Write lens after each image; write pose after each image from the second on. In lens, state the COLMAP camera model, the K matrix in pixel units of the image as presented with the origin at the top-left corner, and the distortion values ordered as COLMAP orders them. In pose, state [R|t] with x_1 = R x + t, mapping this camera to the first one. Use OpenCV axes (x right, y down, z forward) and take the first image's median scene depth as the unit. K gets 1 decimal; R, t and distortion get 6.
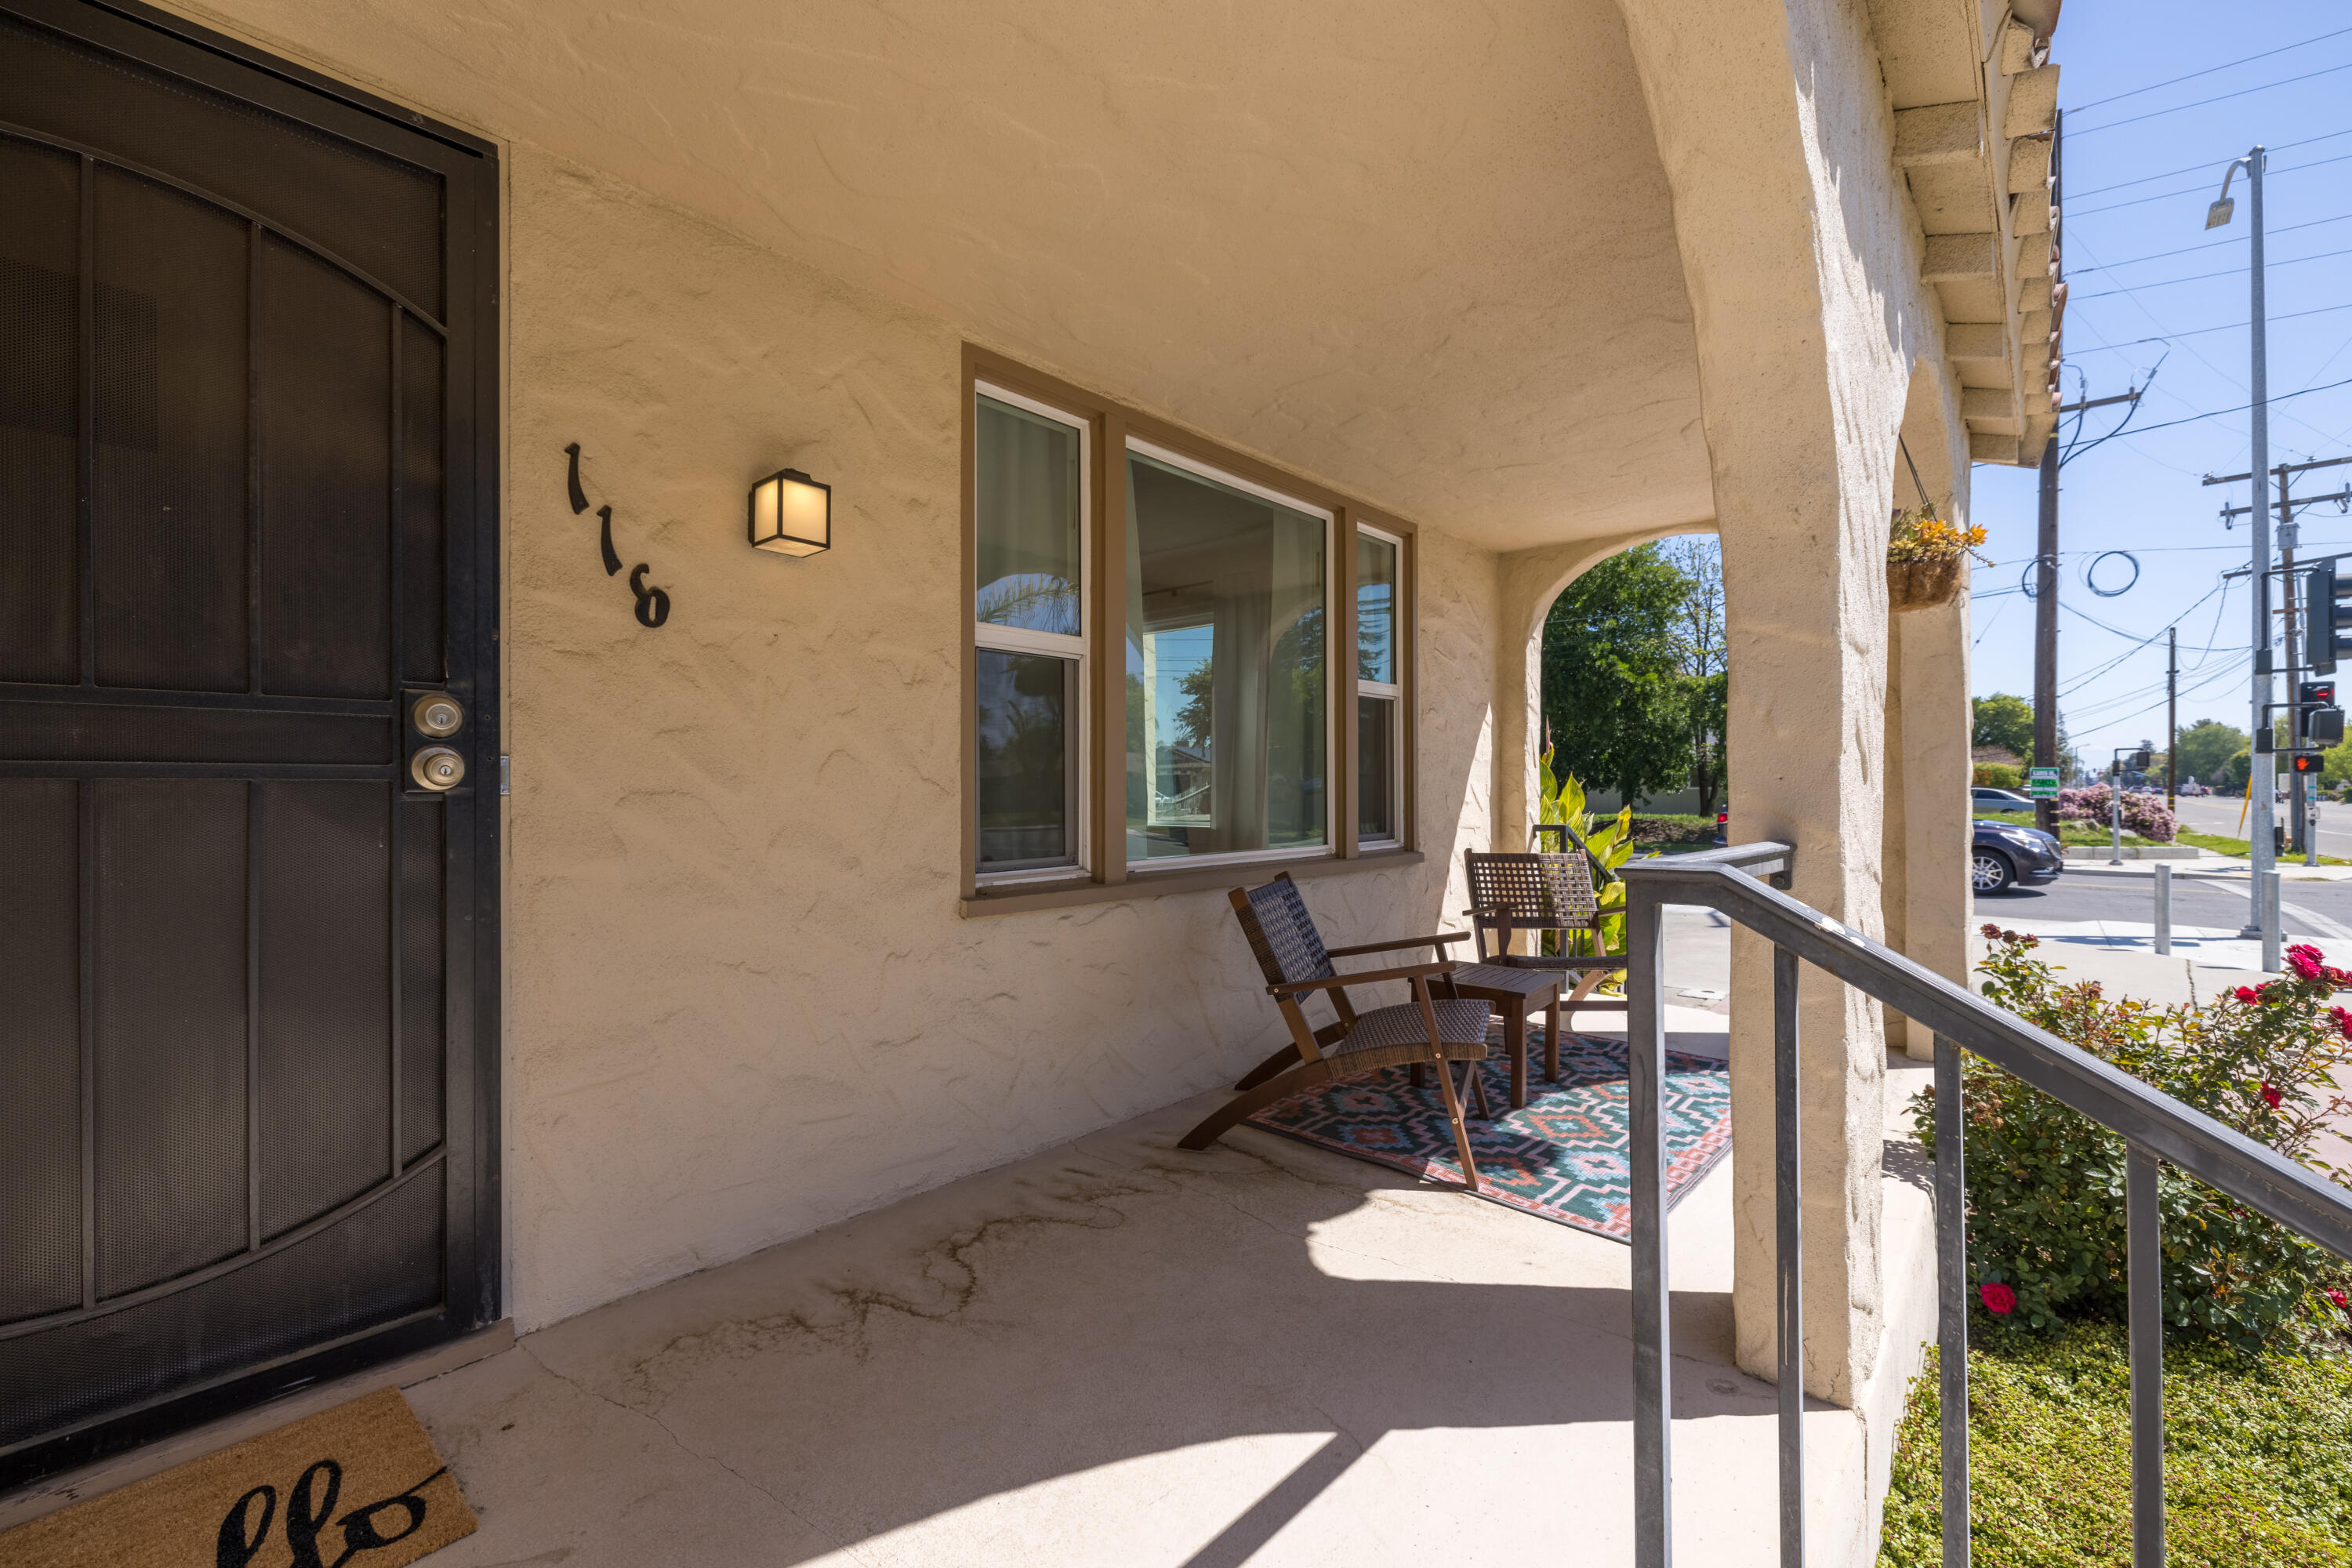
lens RADIAL K [[977.6, 0, 1176.0], [0, 977.6, 784.0], [0, 0, 1]] dist [0.001837, 0.000105]
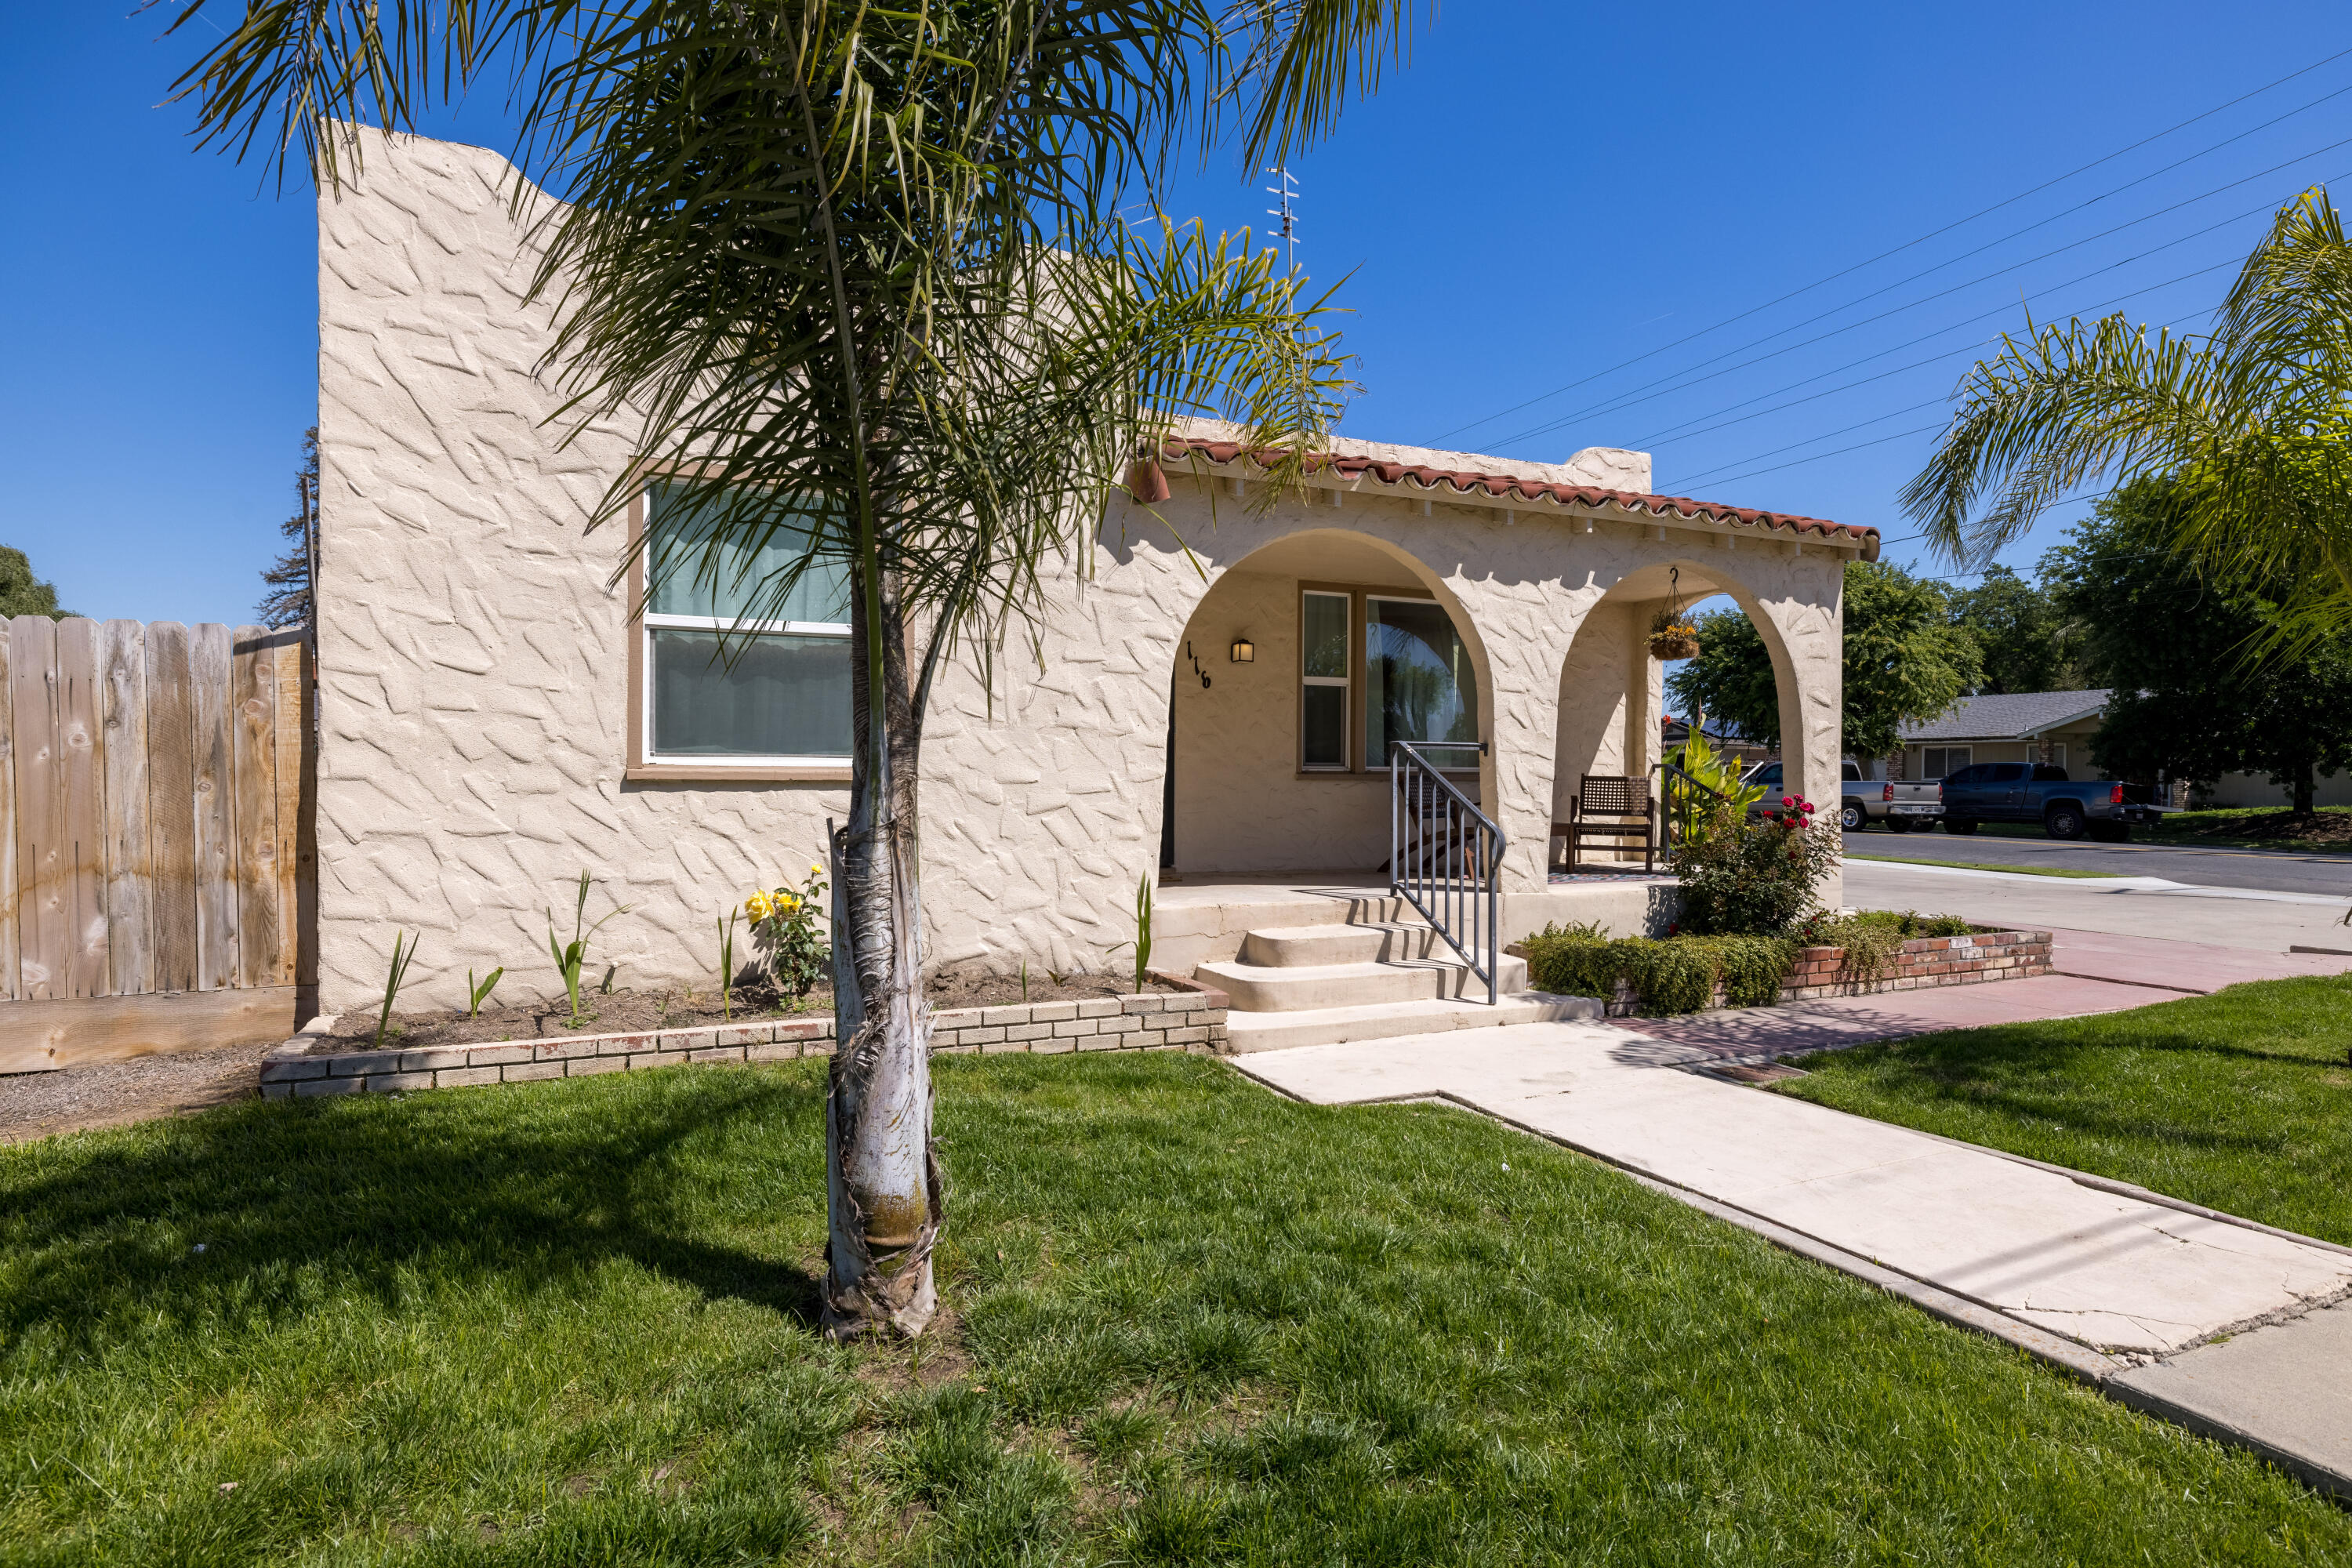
lens RADIAL K [[1218.5, 0, 1176.0], [0, 1218.5, 784.0], [0, 0, 1]] dist [0.000390, 0.000113]
pose [[0.914729, 0.011162, -0.403913, 0.798718], [-0.006067, 0.999885, 0.013892, 0.088797], [0.404022, -0.010257, 0.914692, -2.139597]]
